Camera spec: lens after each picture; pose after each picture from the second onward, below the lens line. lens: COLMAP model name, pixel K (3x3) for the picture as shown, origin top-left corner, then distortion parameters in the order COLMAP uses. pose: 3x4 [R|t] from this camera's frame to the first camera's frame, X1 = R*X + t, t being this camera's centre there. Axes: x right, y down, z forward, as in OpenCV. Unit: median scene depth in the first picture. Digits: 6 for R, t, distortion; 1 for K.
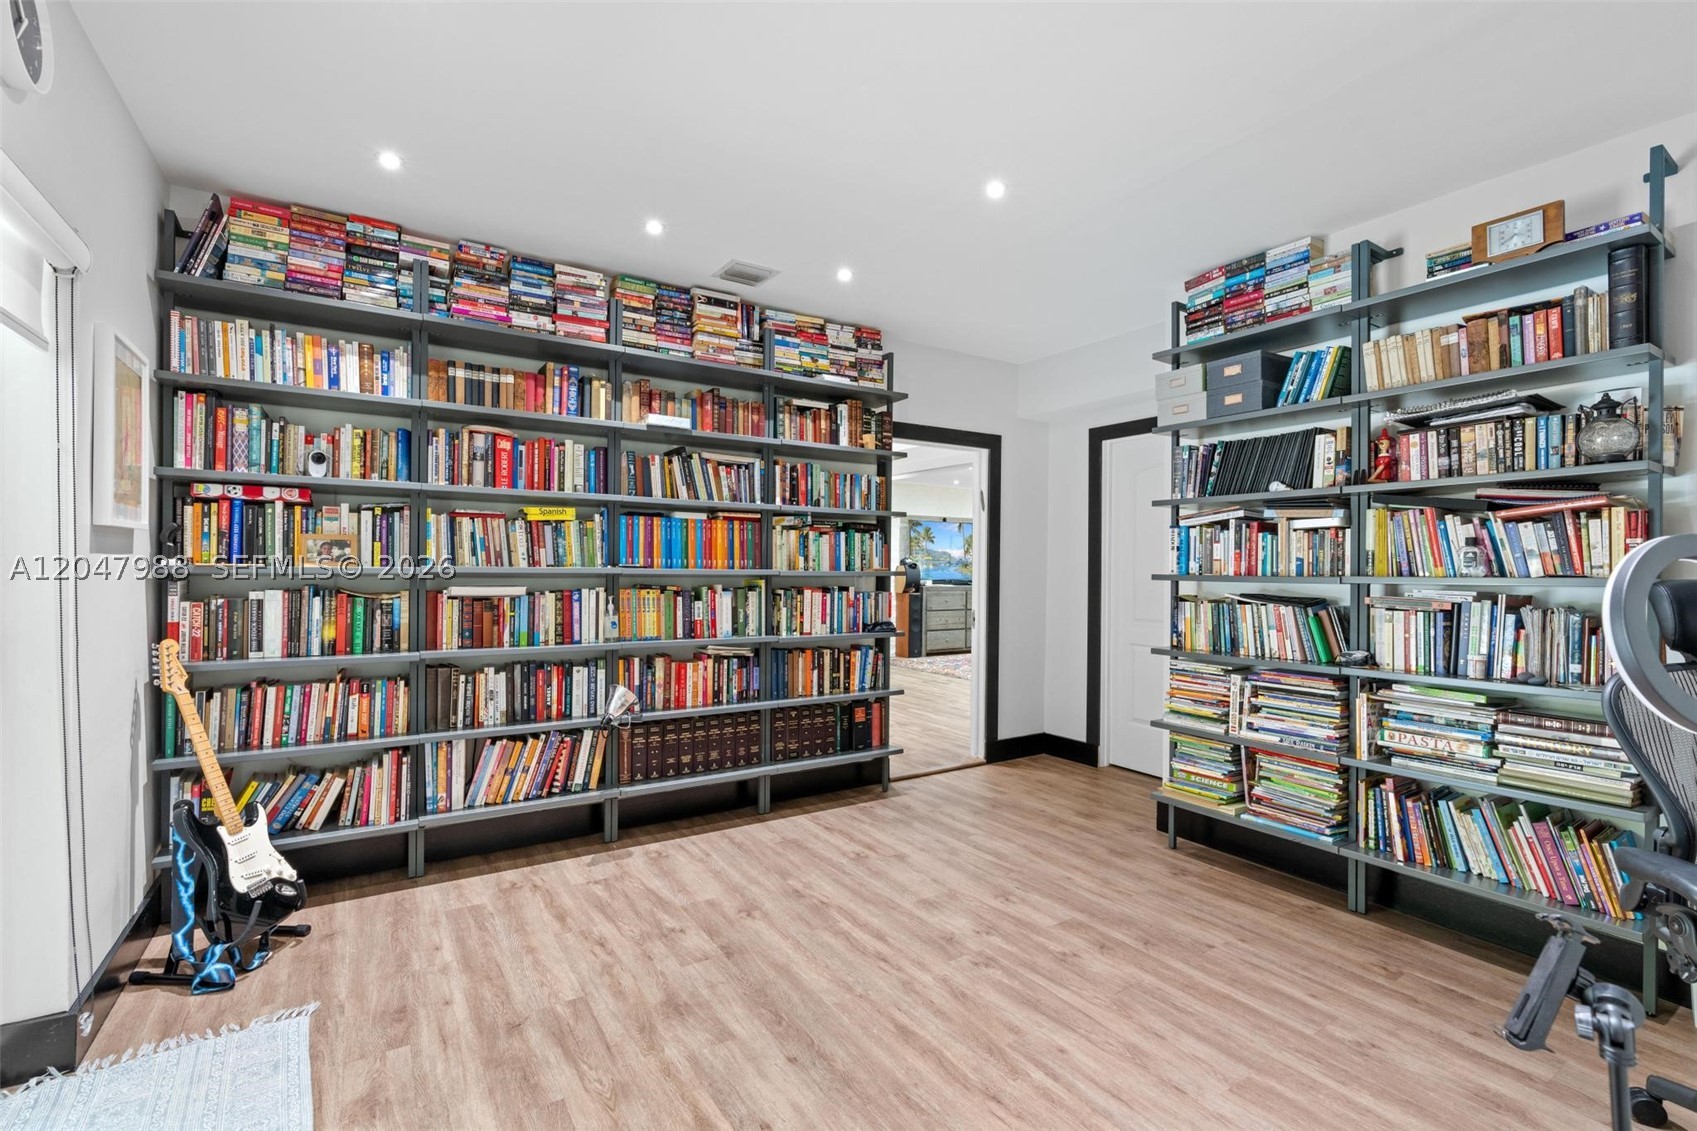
lens RADIAL K [[764.6, 0, 849.5], [0, 764.6, 562.7], [0, 0, 1]] dist [-0.002042, 0.000570]
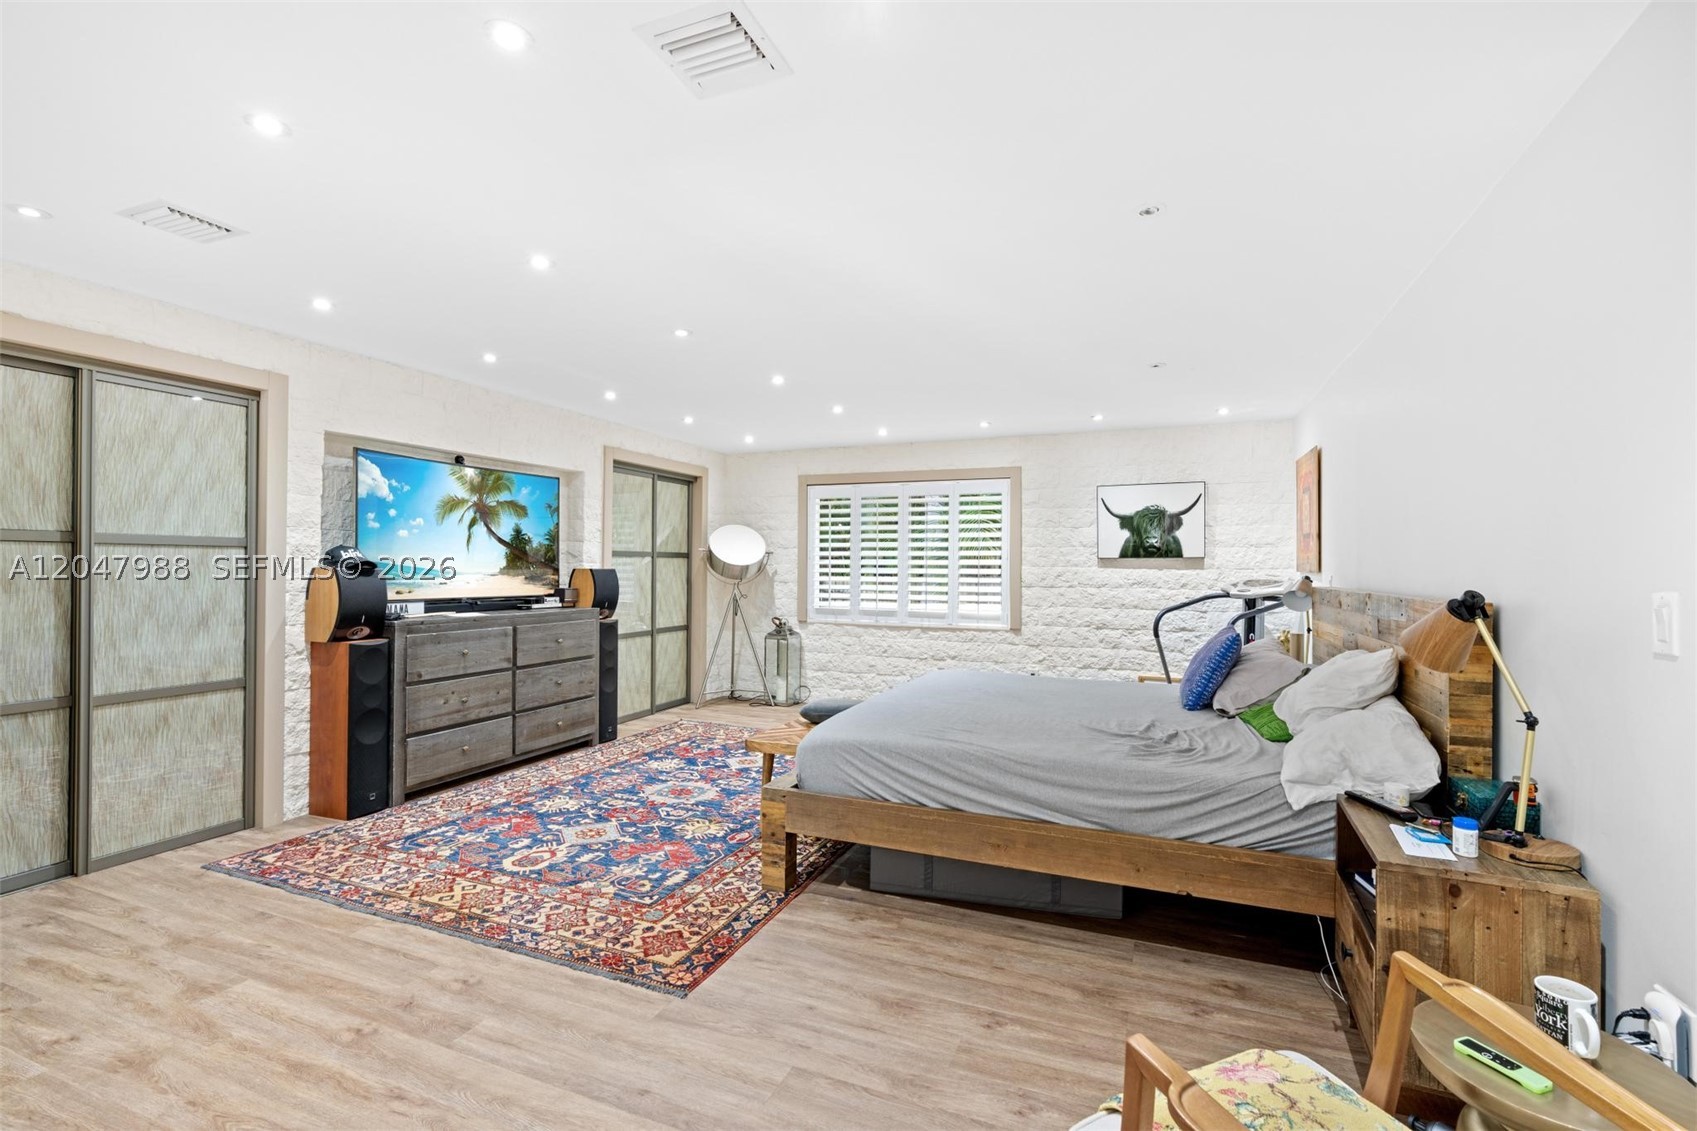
lens RADIAL K [[764.6, 0, 853.9], [0, 764.6, 560.1], [0, 0, 1]] dist [-0.002042, 0.000570]
pose [[0.828230, 0.003268, 0.560379, 0.071949], [-0.009725, 0.999916, 0.008543, -0.004970], [-0.560304, -0.012525, 0.828192, 0.557508]]
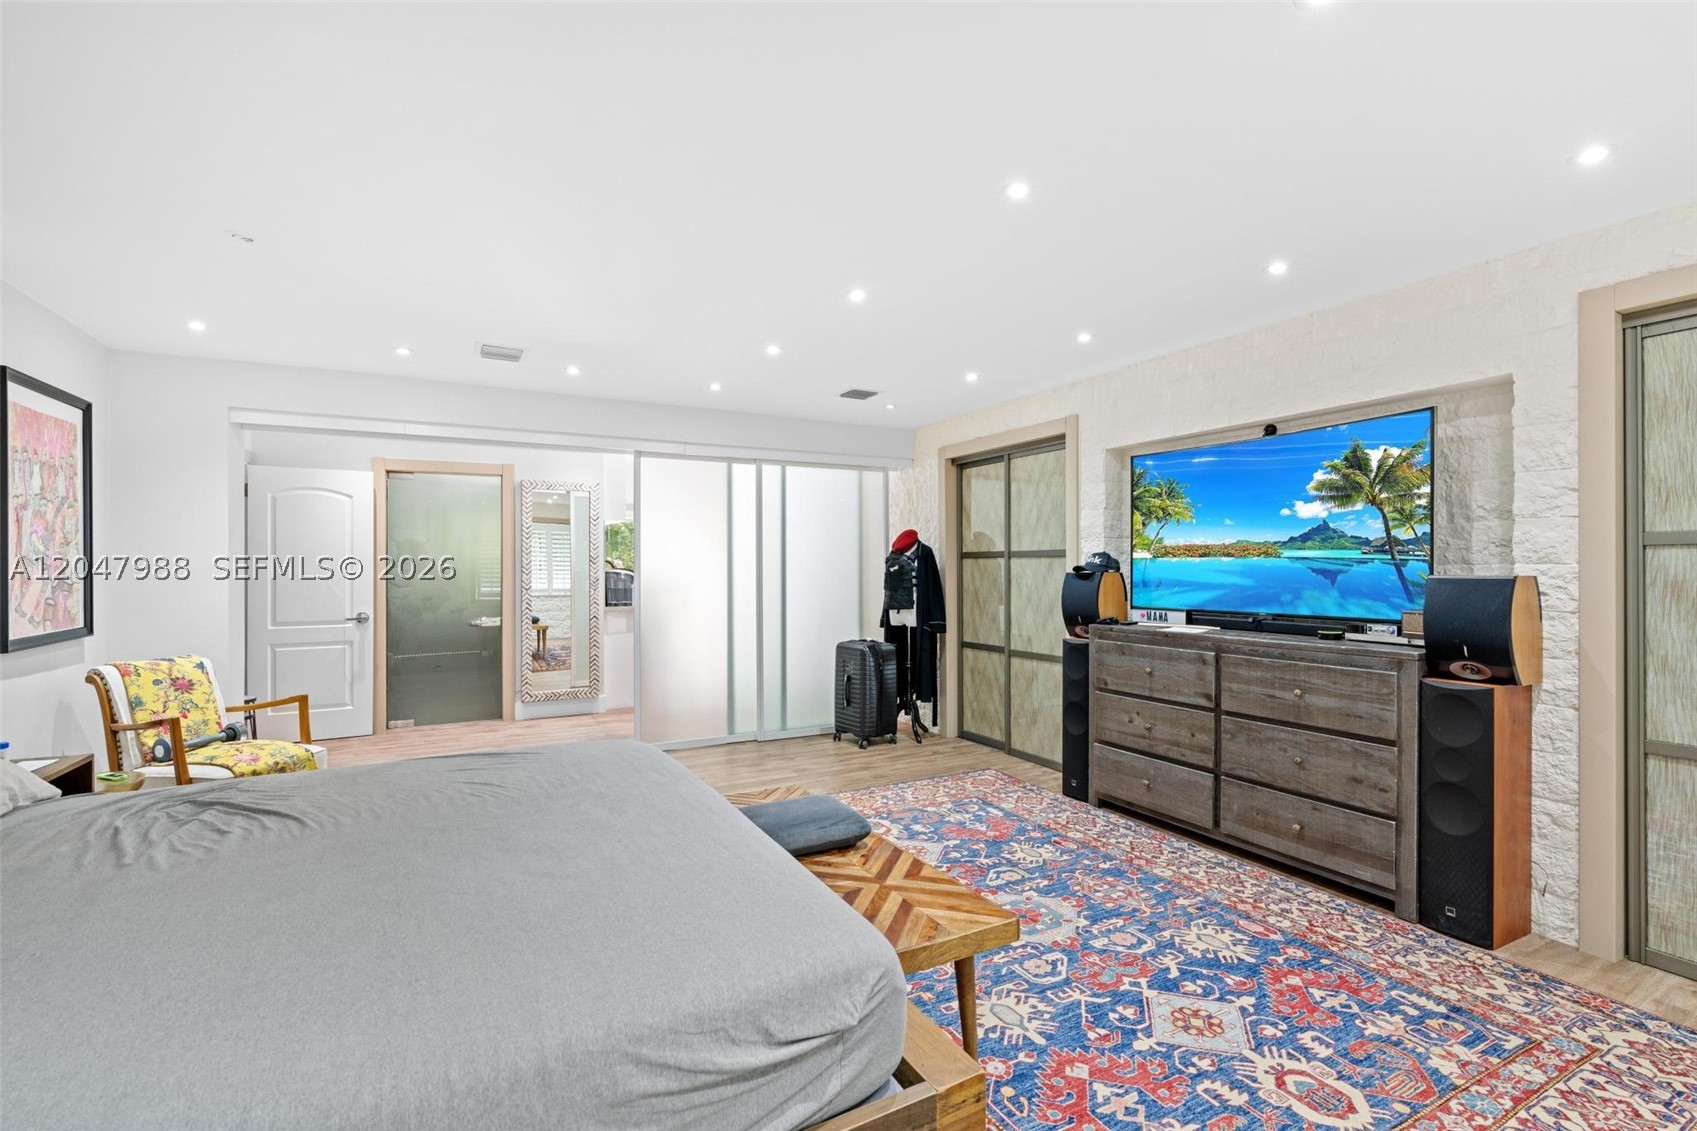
lens RADIAL K [[764.6, 0, 850.5], [0, 764.6, 566.8], [0, 0, 1]] dist [-0.002042, 0.000570]
pose [[-0.094888, -0.008359, -0.995453, 0.498858], [0.017868, 0.999789, -0.010098, 0.003168], [0.995328, -0.018745, -0.094719, 0.915827]]
